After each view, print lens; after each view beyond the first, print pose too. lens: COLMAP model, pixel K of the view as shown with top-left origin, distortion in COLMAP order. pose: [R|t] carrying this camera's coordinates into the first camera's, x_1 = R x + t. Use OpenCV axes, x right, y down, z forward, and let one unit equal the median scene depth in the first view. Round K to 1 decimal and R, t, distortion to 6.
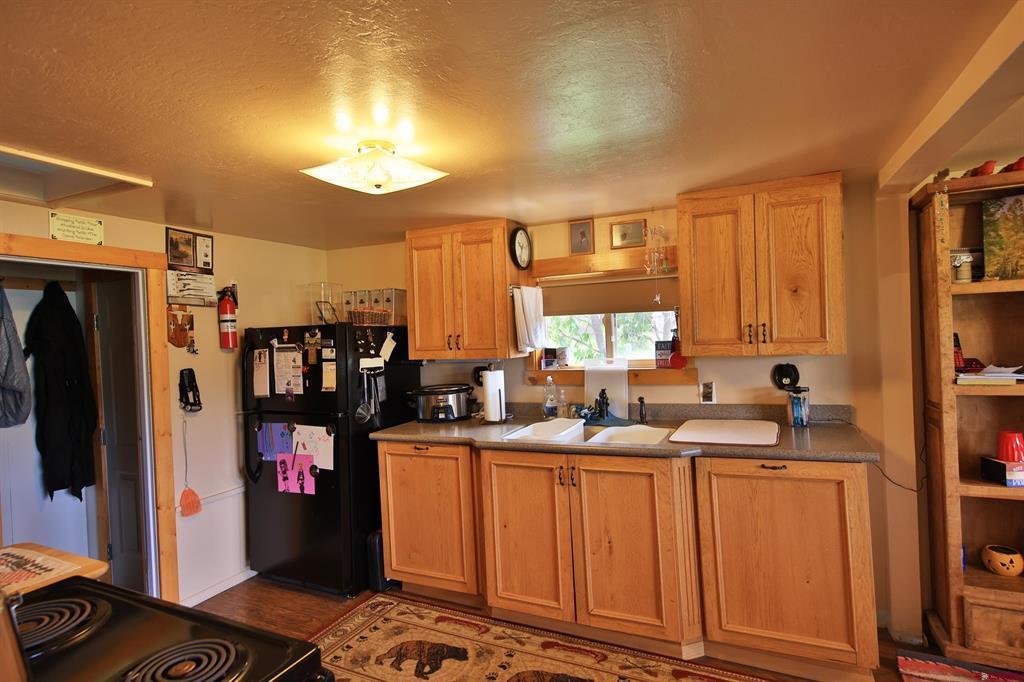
lens RADIAL K [[532.5, 0, 512.0], [0, 532.5, 341.0], [0, 0, 1]] dist [0.014371, -0.001699]
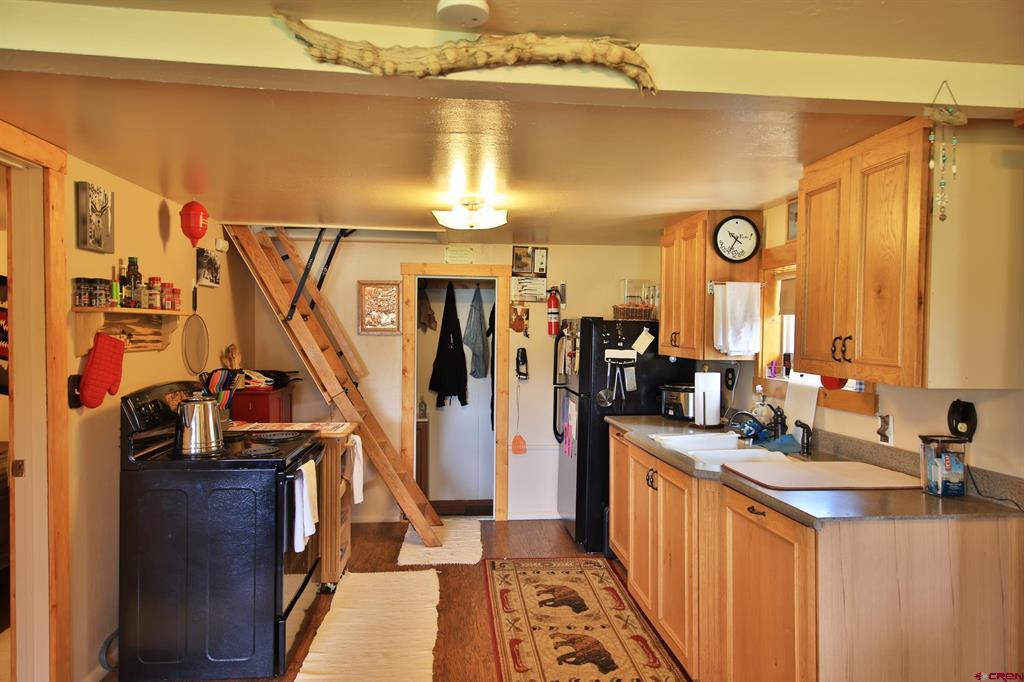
lens RADIAL K [[666.7, 0, 512.0], [0, 666.7, 341.0], [0, 0, 1]] dist [0.006472, 0.001403]
pose [[0.504260, 0.057300, -0.861649, 0.866887], [-0.039765, 0.998278, 0.043115, -0.039240], [0.862636, 0.012523, 0.505670, 0.116961]]
